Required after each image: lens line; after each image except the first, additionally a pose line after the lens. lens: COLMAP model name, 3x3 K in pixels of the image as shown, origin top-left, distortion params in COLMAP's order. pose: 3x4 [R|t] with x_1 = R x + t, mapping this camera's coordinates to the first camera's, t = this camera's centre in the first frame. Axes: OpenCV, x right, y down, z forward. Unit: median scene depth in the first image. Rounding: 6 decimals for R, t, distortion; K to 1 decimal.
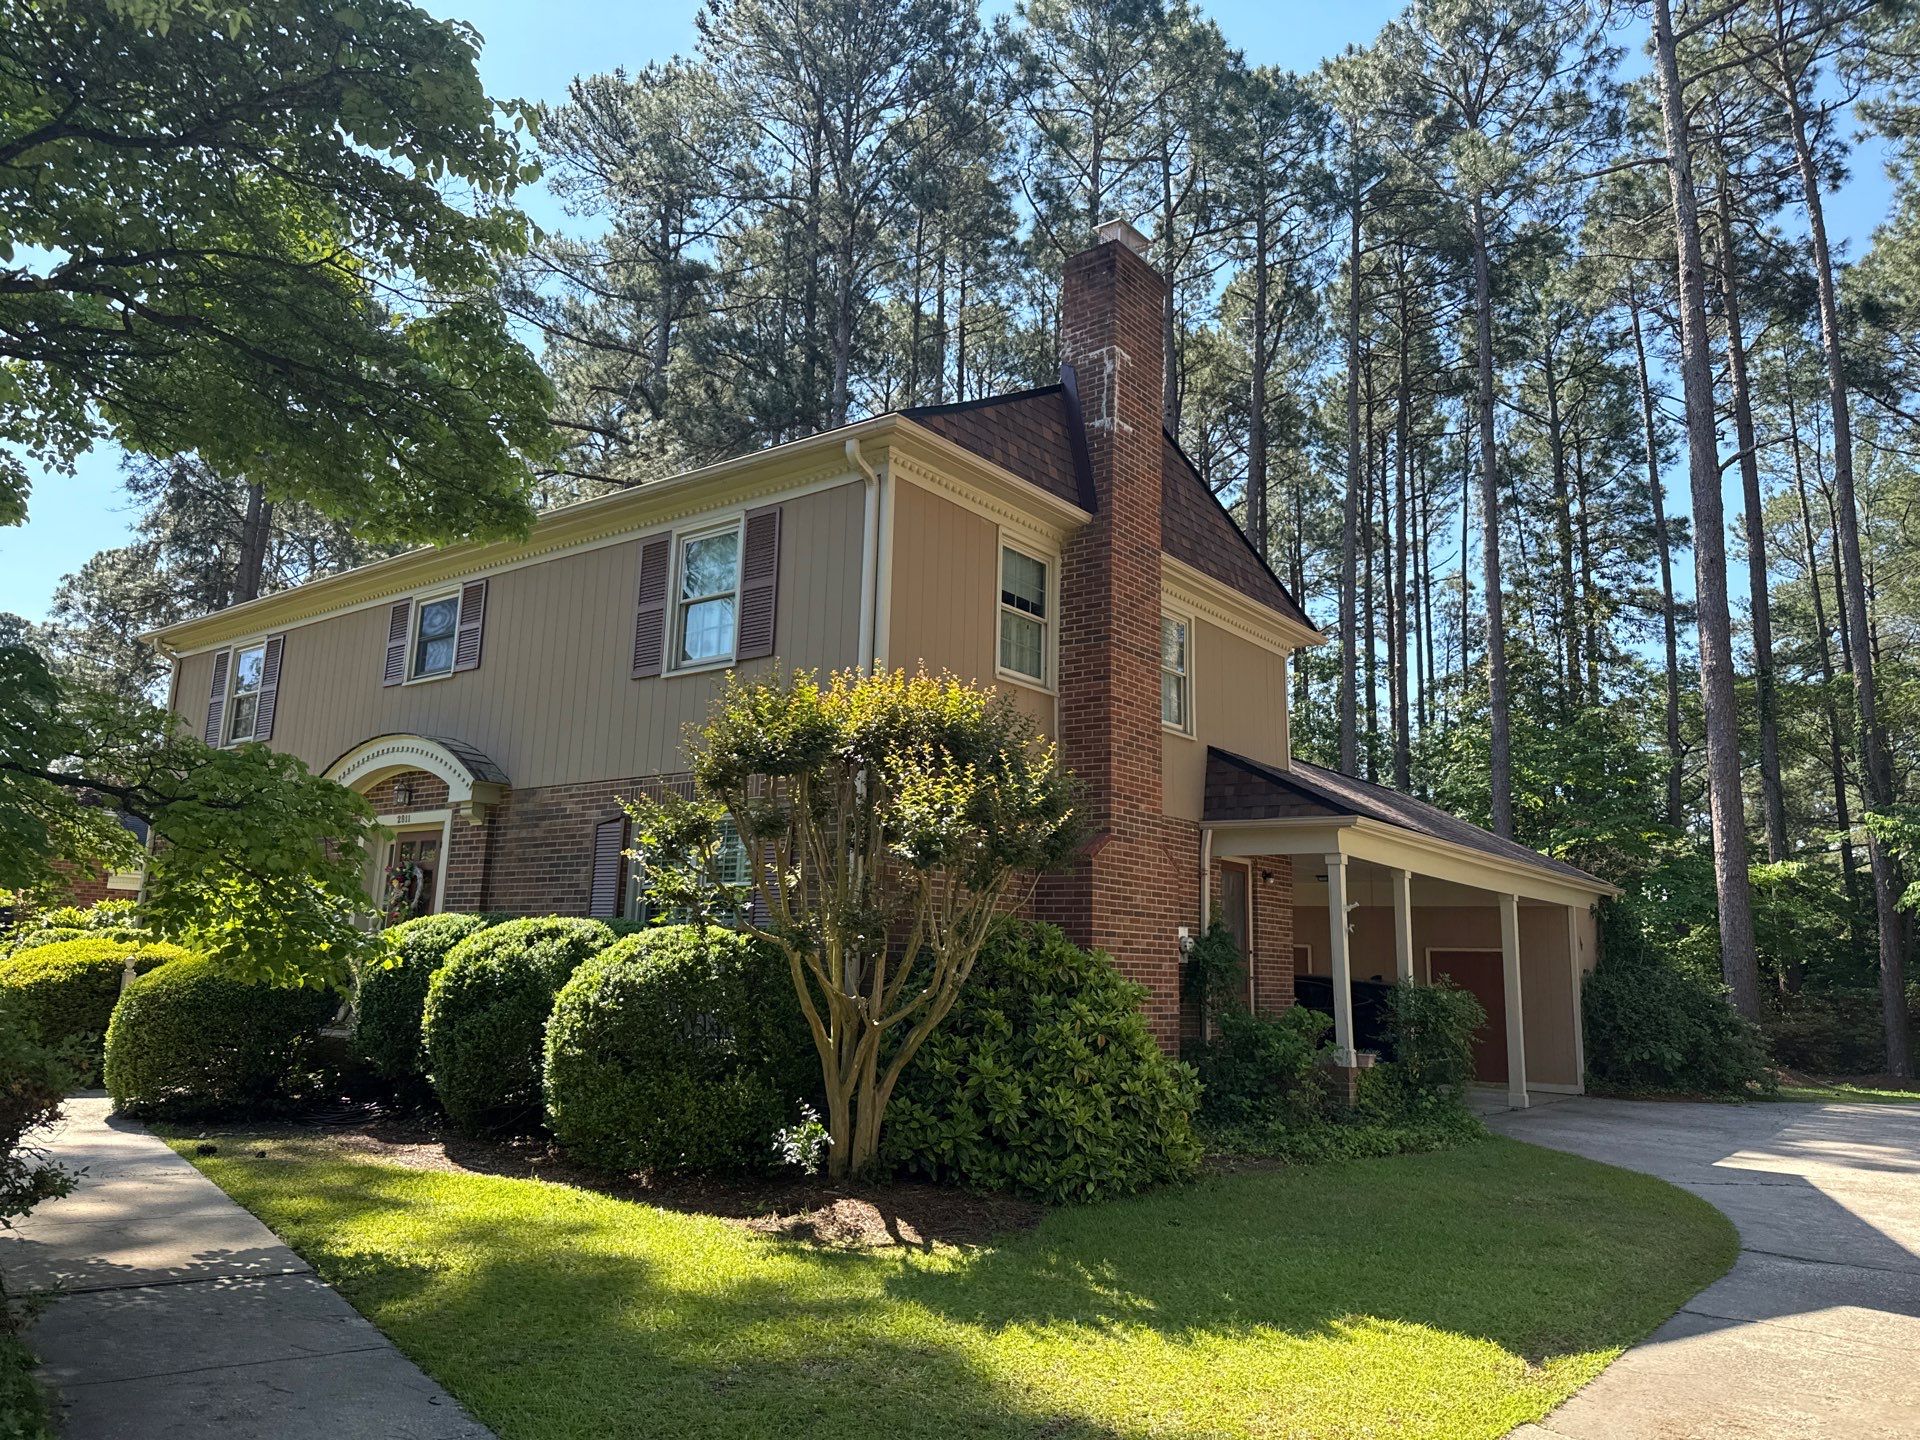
lens RADIAL K [[1435.5, 0, 831.5], [0, 1435.5, 666.3], [0, 0, 1]] dist [0.033226, -0.051868]
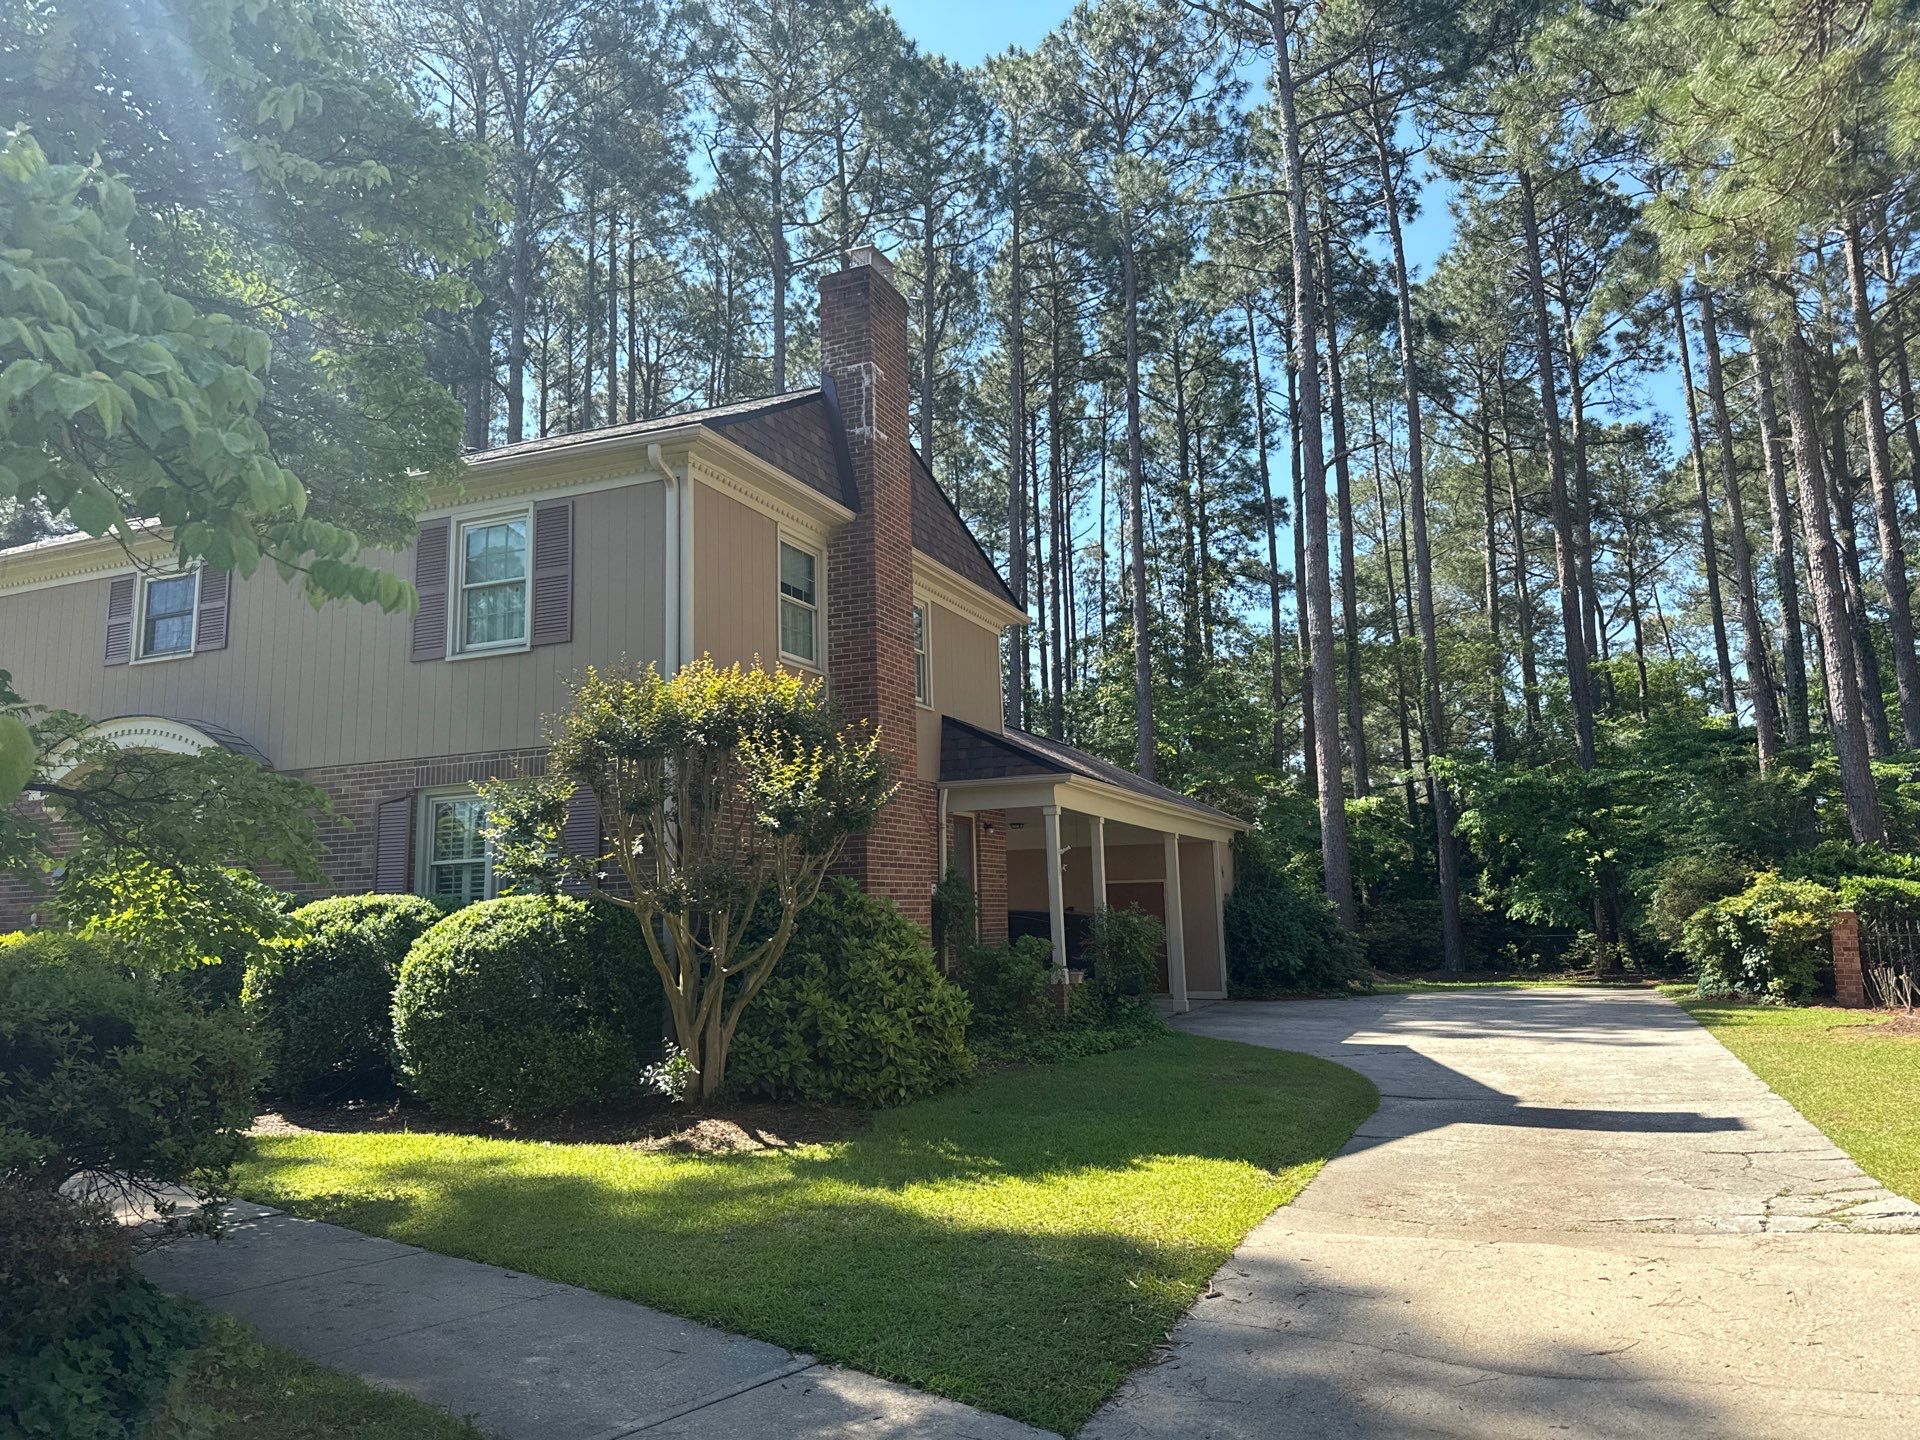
lens RADIAL K [[1445.6, 0, 870.4], [0, 1445.6, 691.1], [0, 0, 1]] dist [0.103576, -0.323820]
pose [[0.964424, -0.014408, 0.263967, -0.041849], [0.002075, 0.998896, 0.046940, -0.007838], [-0.264352, -0.044722, 0.963389, -0.038172]]
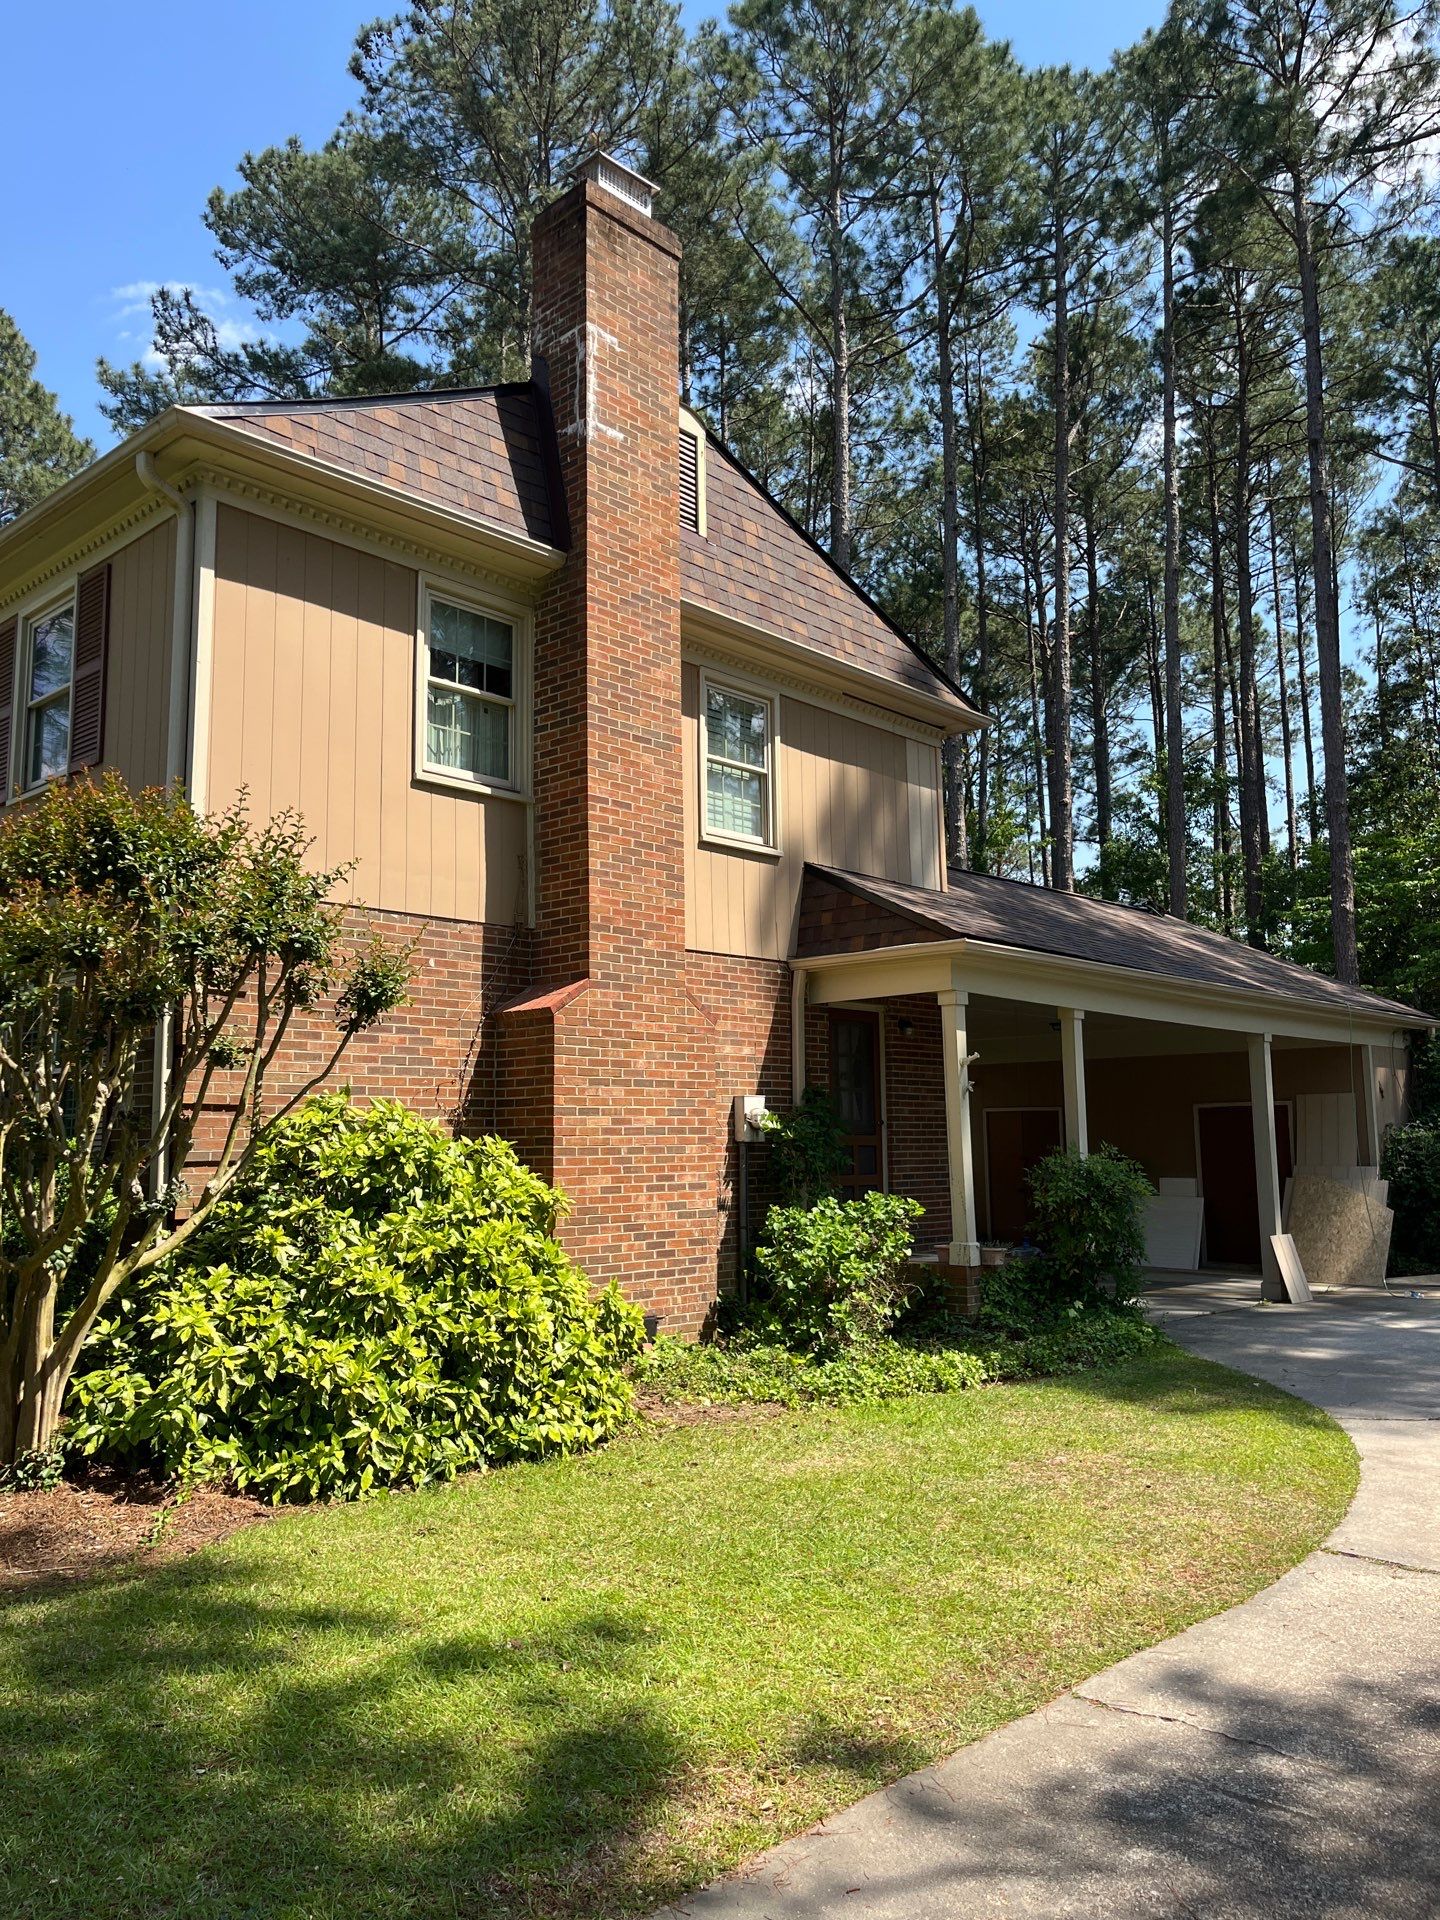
lens RADIAL K [[1465.9, 0, 713.7], [0, 1465.9, 951.5], [0, 0, 1]] dist [-0.003509, 0.000369]
pose [[0.996810, -0.054072, -0.058702, 0.113992], [0.058303, 0.995632, 0.072921, 0.018934], [0.054503, -0.076111, 0.995609, 0.092393]]
